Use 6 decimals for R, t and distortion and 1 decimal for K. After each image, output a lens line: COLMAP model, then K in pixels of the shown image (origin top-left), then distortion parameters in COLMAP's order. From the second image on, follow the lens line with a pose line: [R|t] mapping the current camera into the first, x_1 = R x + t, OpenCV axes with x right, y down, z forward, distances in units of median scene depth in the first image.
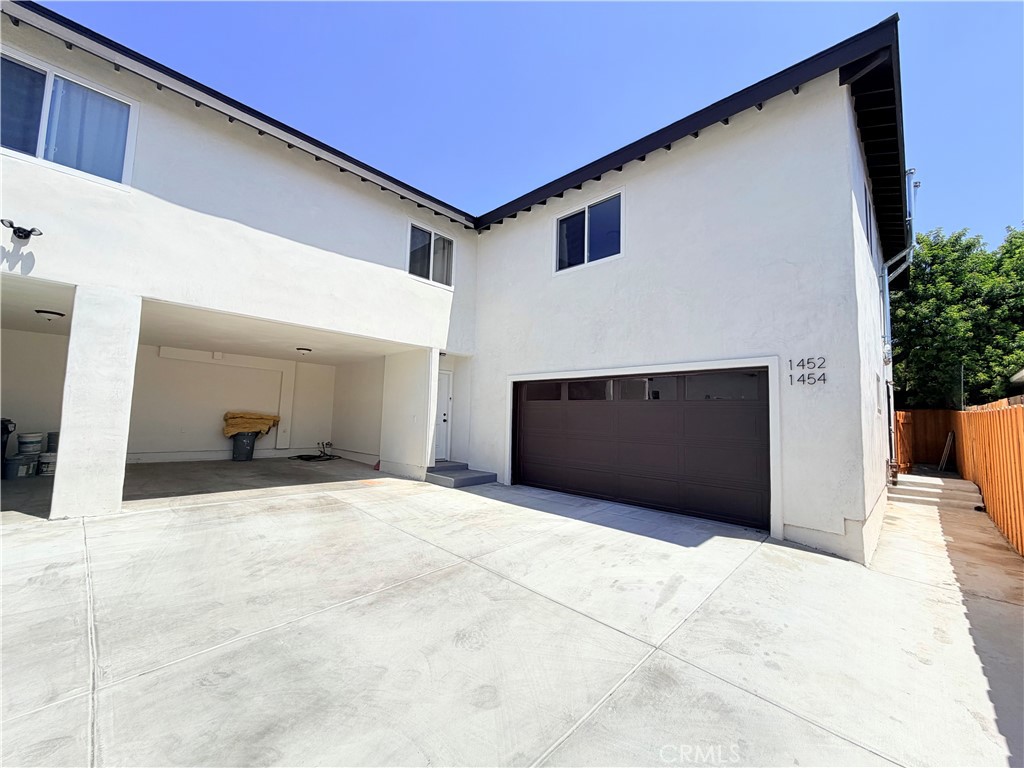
lens RADIAL K [[407.3, 0, 508.2], [0, 407.3, 386.0], [0, 0, 1]] dist [0.000214, -0.000623]
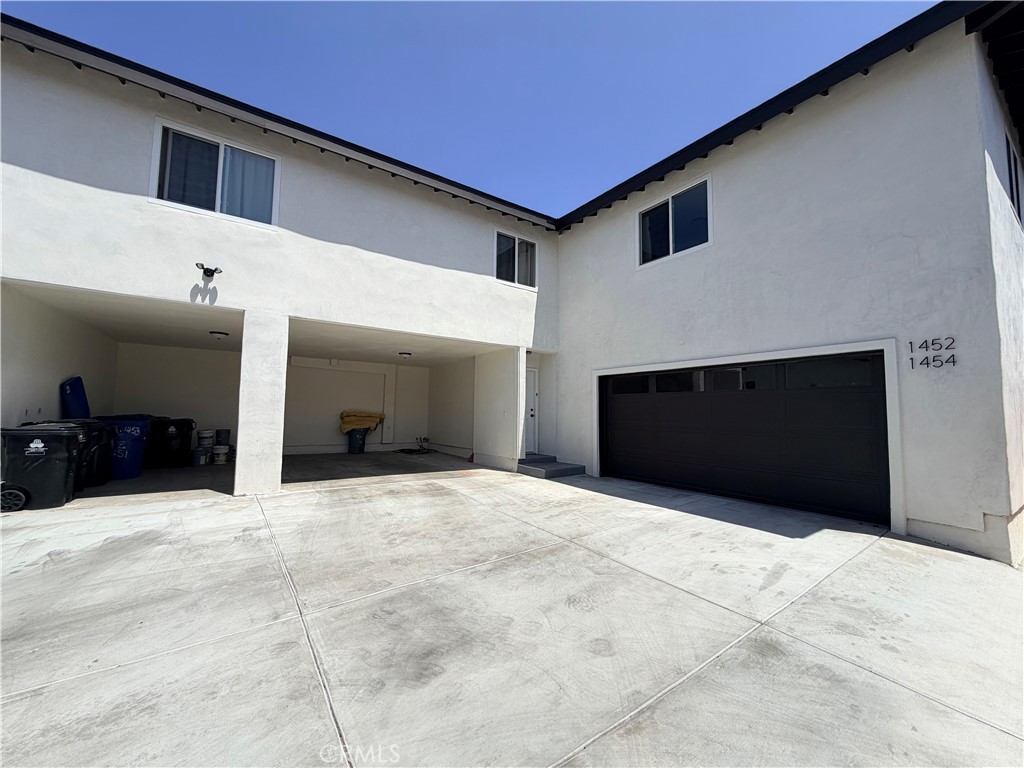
lens RADIAL K [[407.3, 0, 507.7], [0, 407.3, 385.7], [0, 0, 1]] dist [0.000214, -0.000623]
pose [[0.981893, -0.029069, -0.187191, -0.030697], [0.030192, 0.999539, 0.003149, 0.004425], [0.187013, -0.008743, 0.982318, -0.069458]]
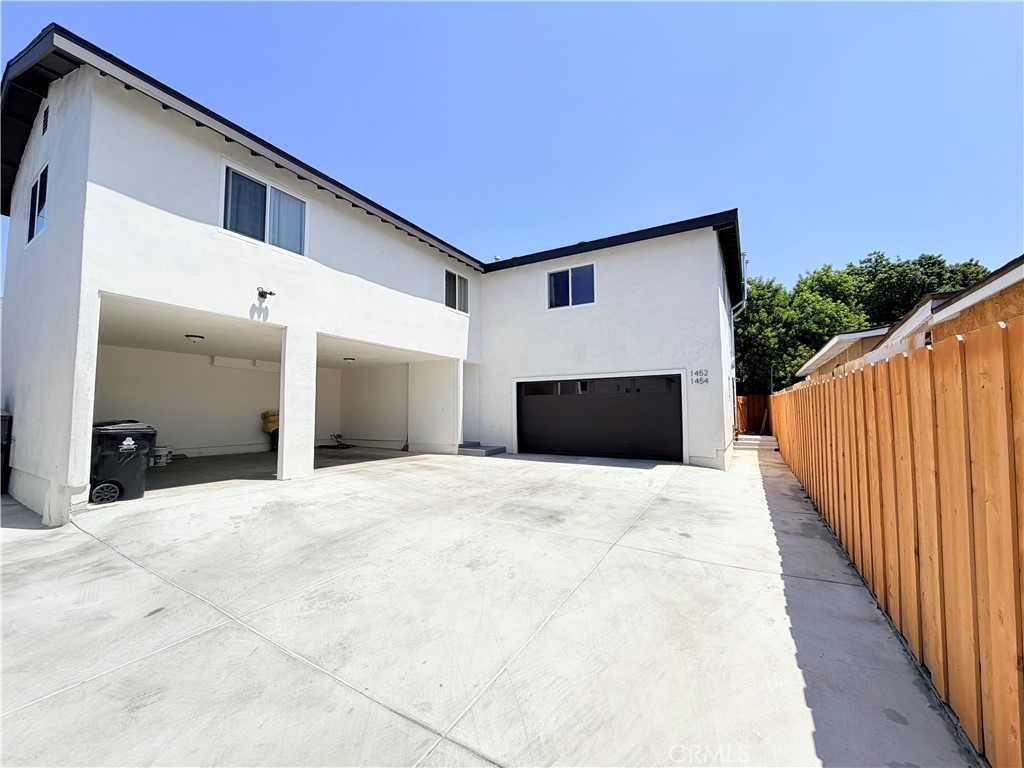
lens RADIAL K [[407.3, 0, 509.3], [0, 407.3, 385.9], [0, 0, 1]] dist [0.000214, -0.000623]
pose [[0.968709, -0.018013, 0.247545, -0.532801], [0.013797, 0.999729, 0.018759, -0.036663], [-0.247816, -0.014757, 0.968695, -0.560659]]
